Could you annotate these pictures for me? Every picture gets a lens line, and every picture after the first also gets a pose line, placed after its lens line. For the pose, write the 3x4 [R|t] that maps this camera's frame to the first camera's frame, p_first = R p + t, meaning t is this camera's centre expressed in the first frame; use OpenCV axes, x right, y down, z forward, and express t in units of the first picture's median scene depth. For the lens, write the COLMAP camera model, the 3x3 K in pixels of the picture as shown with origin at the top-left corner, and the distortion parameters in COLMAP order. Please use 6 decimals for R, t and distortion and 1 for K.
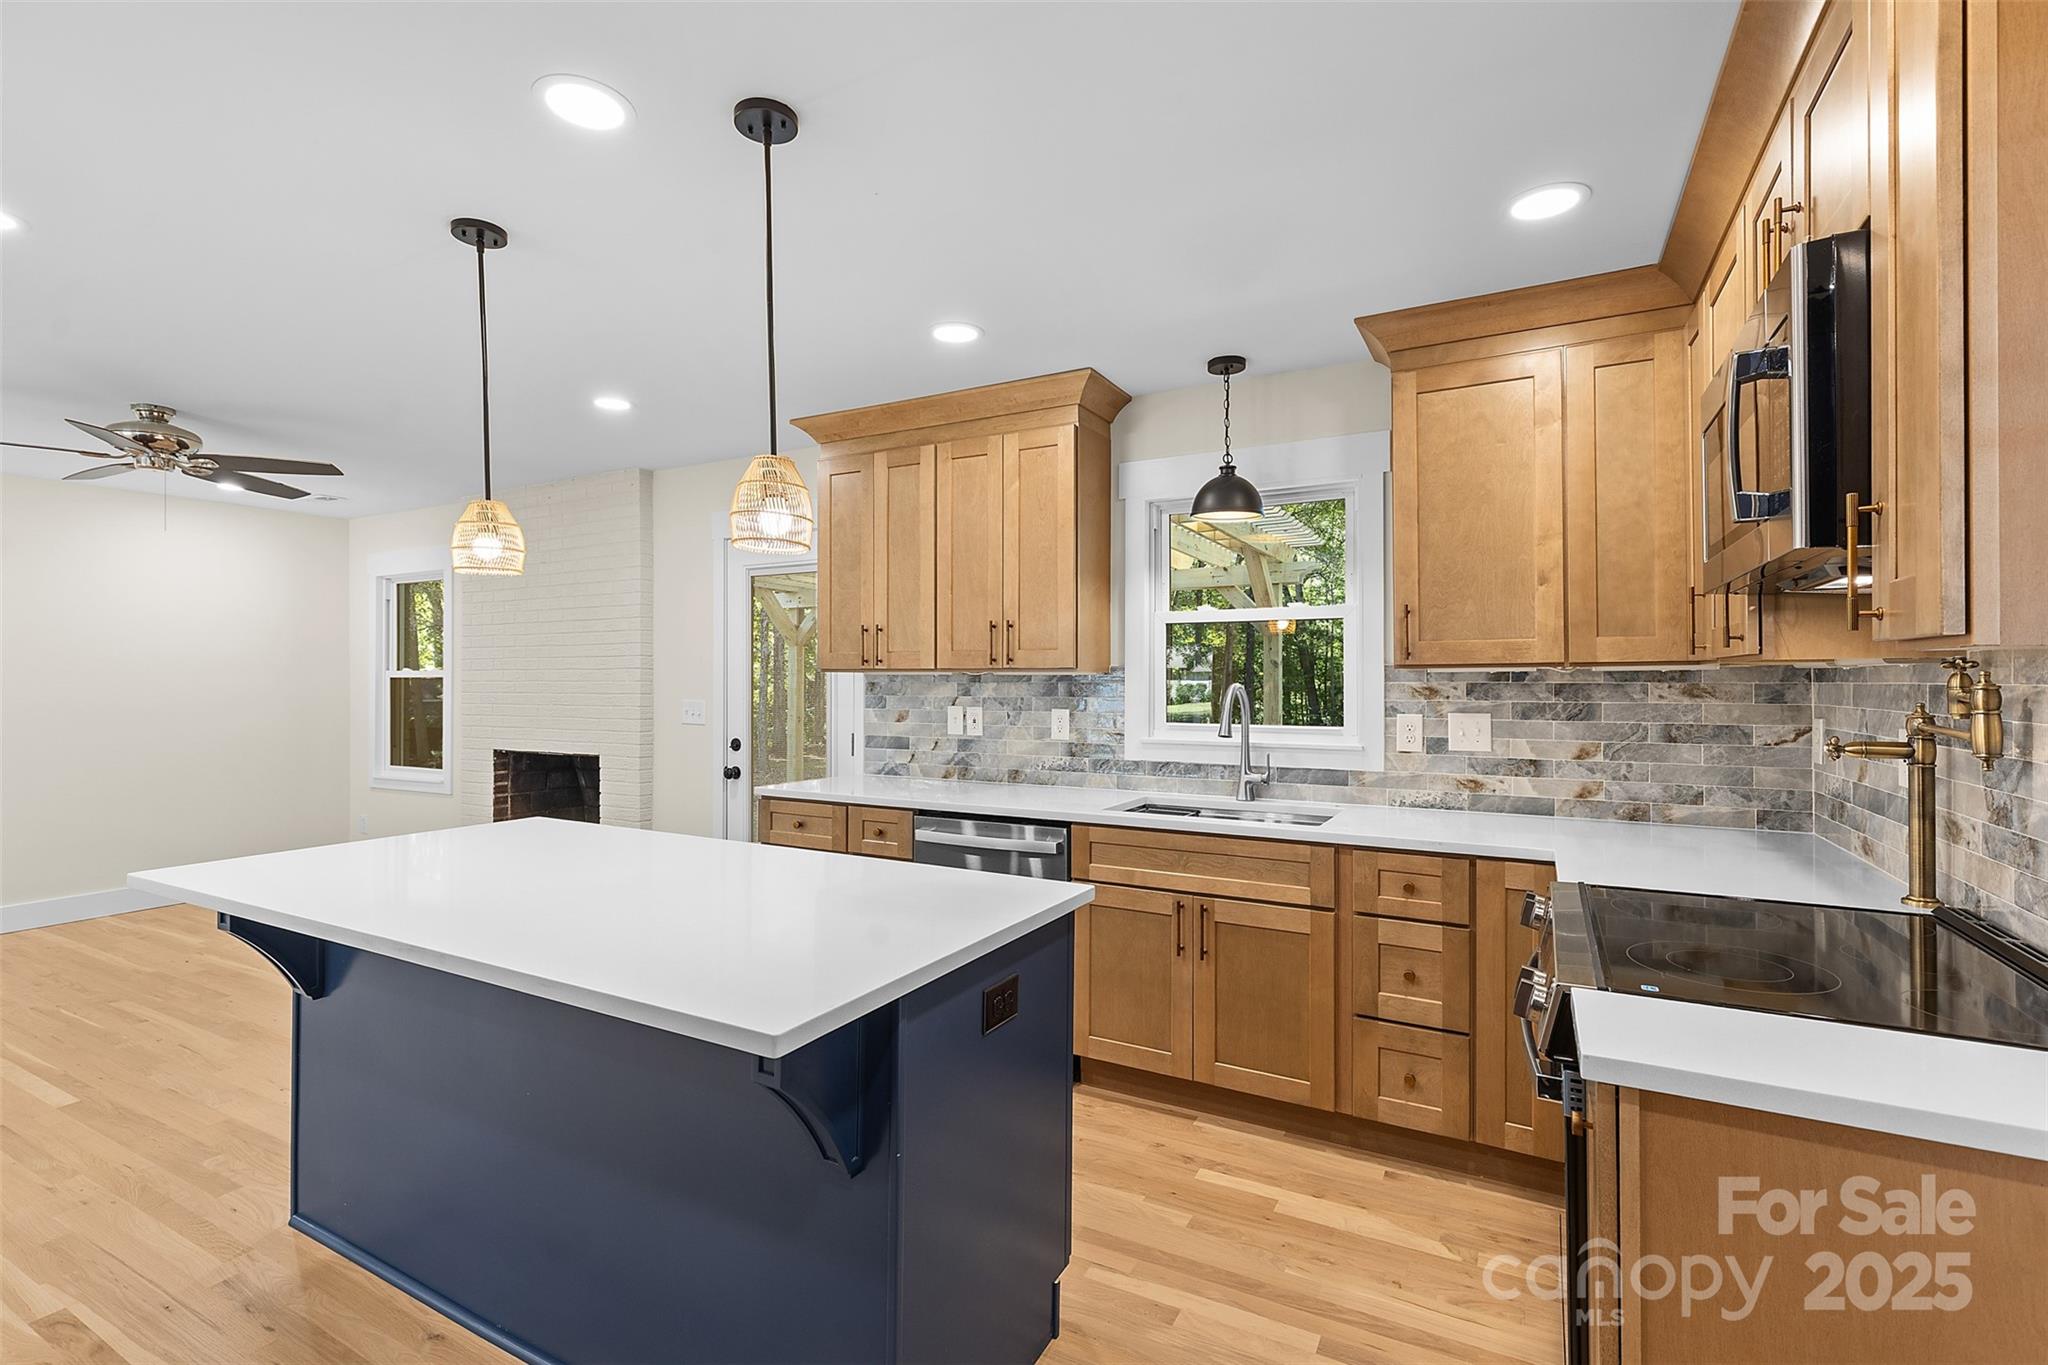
lens RADIAL K [[919.9, 0, 1022.9], [0, 919.9, 679.8], [0, 0, 1]] dist [0.009391, 0.000025]
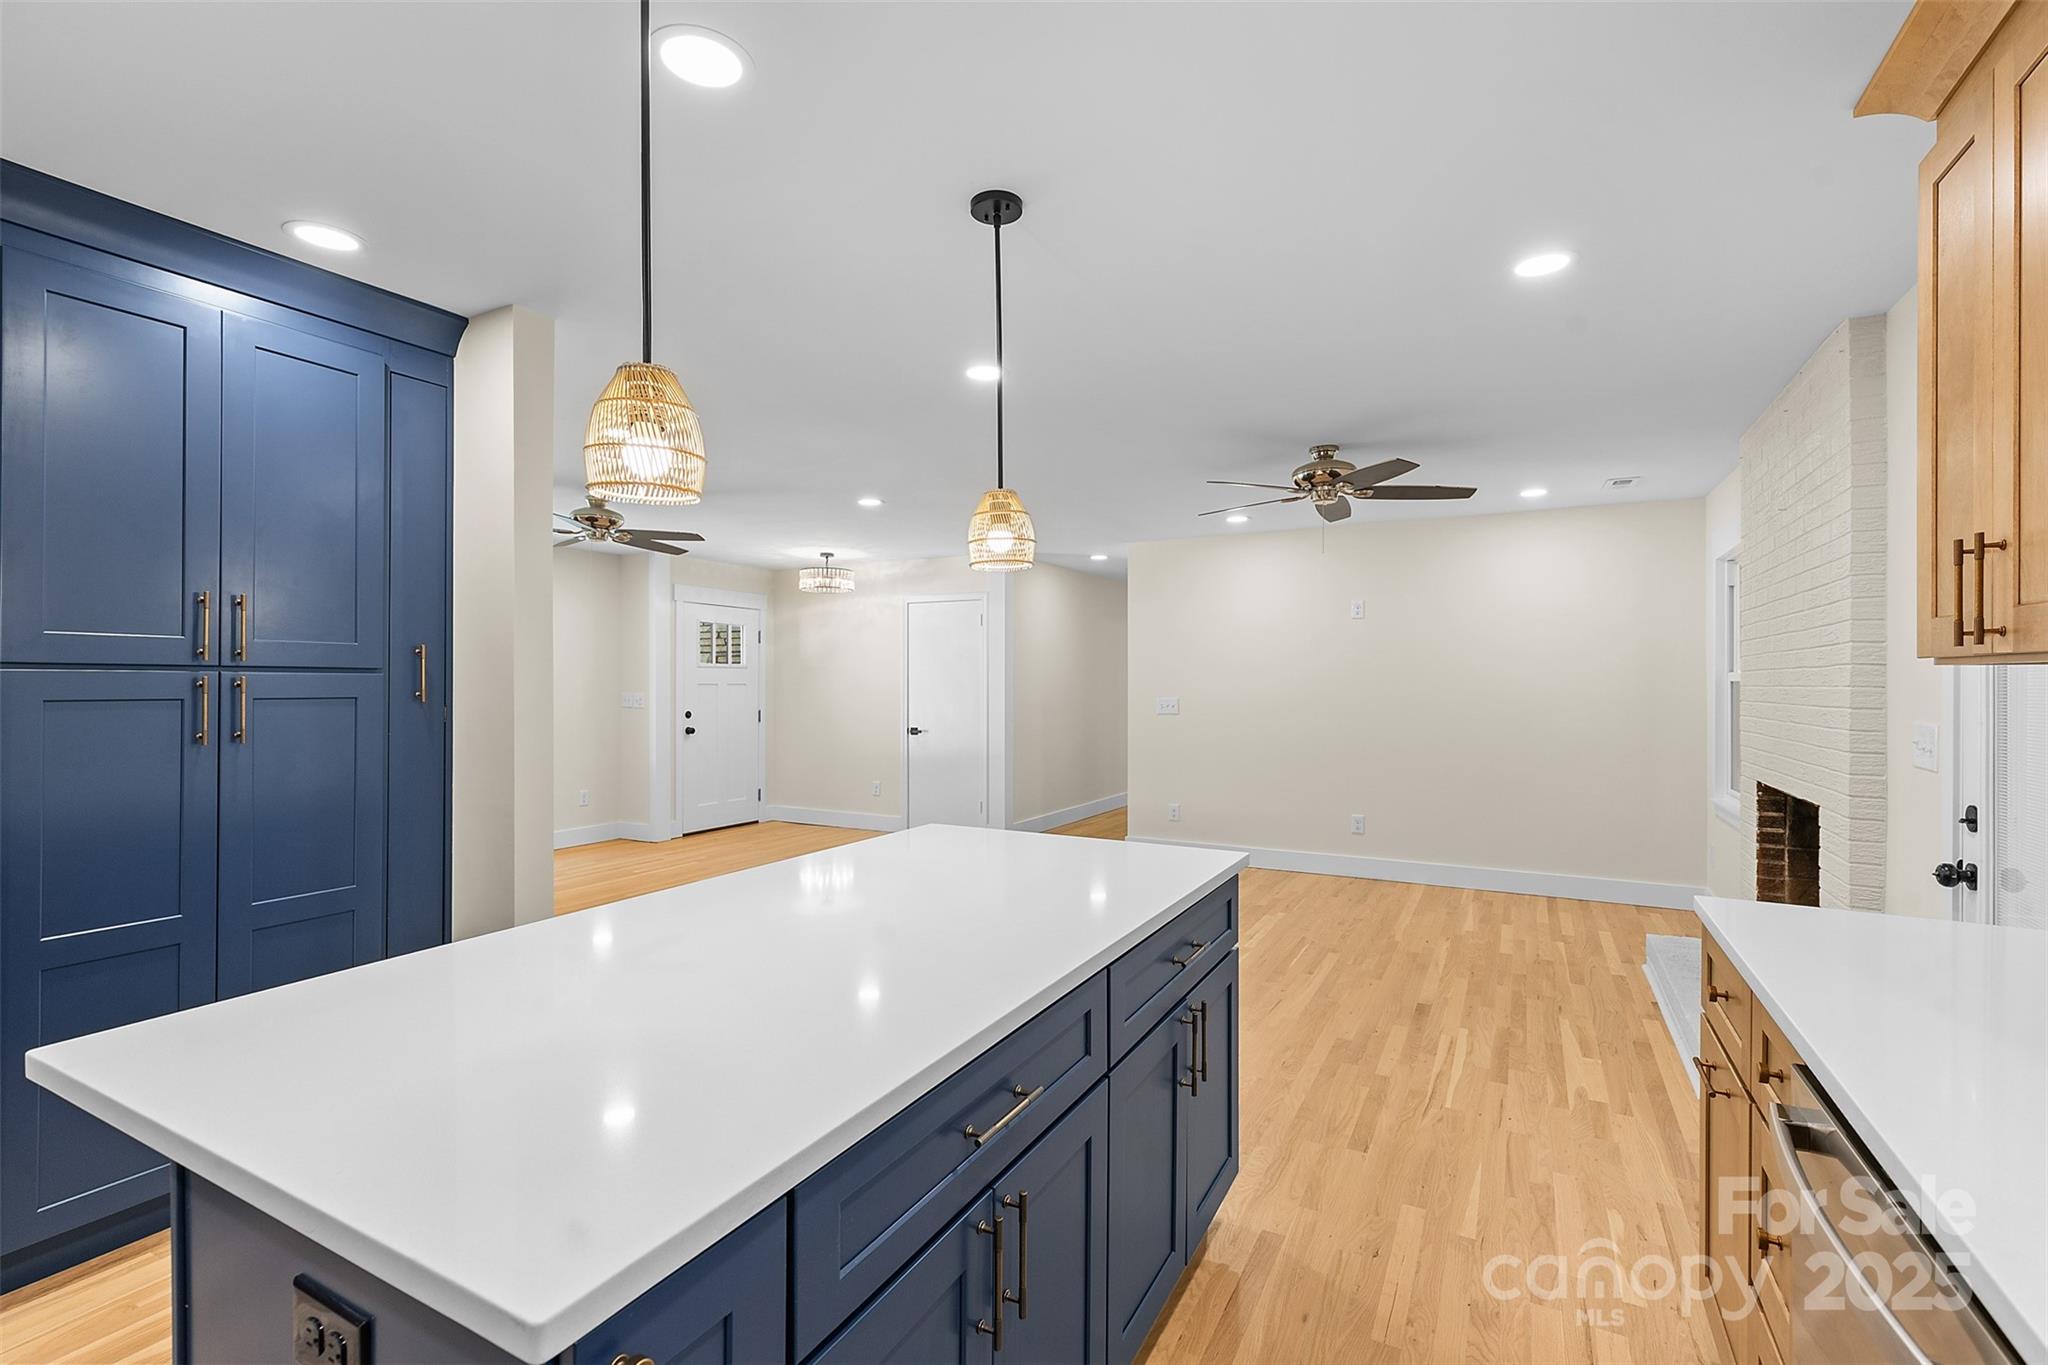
lens RADIAL K [[919.9, 0, 1022.9], [0, 919.9, 679.8], [0, 0, 1]] dist [0.009391, 0.000025]
pose [[0.010976, -0.000476, -0.999940, 0.218370], [-0.004742, 0.999989, -0.000528, 0.000044], [0.999929, 0.004748, 0.010974, 0.643250]]
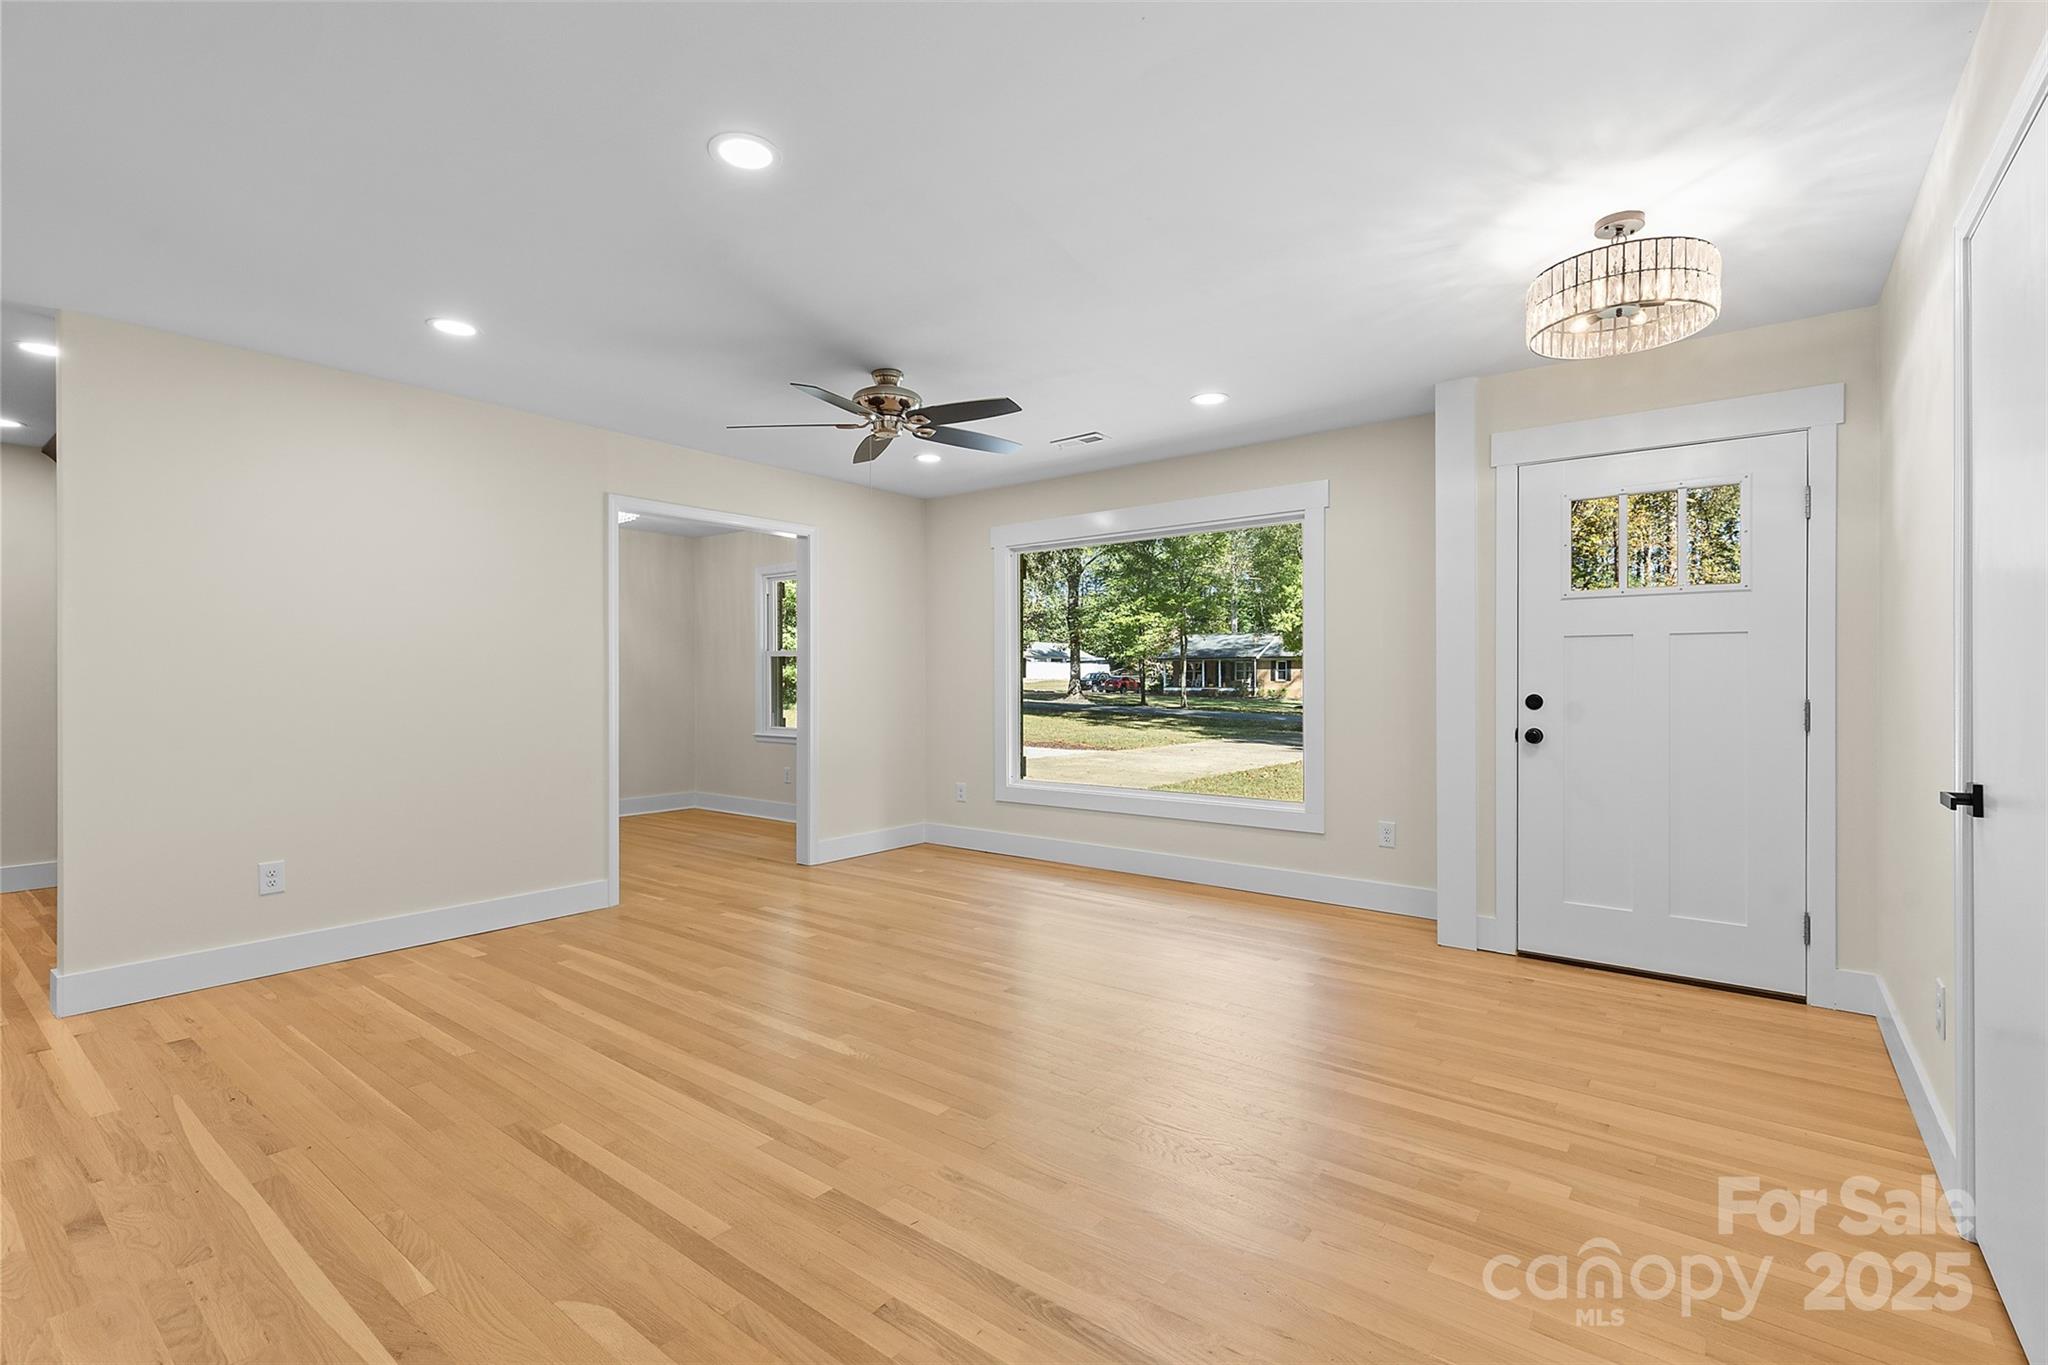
lens RADIAL K [[919.9, 0, 1022.9], [0, 919.9, 679.8], [0, 0, 1]] dist [0.009391, 0.000025]
pose [[-0.987491, 0.002559, 0.157654, -1.623178], [0.003015, 0.999992, 0.002655, 0.057491], [-0.157646, 0.003098, -0.987491, 0.992371]]
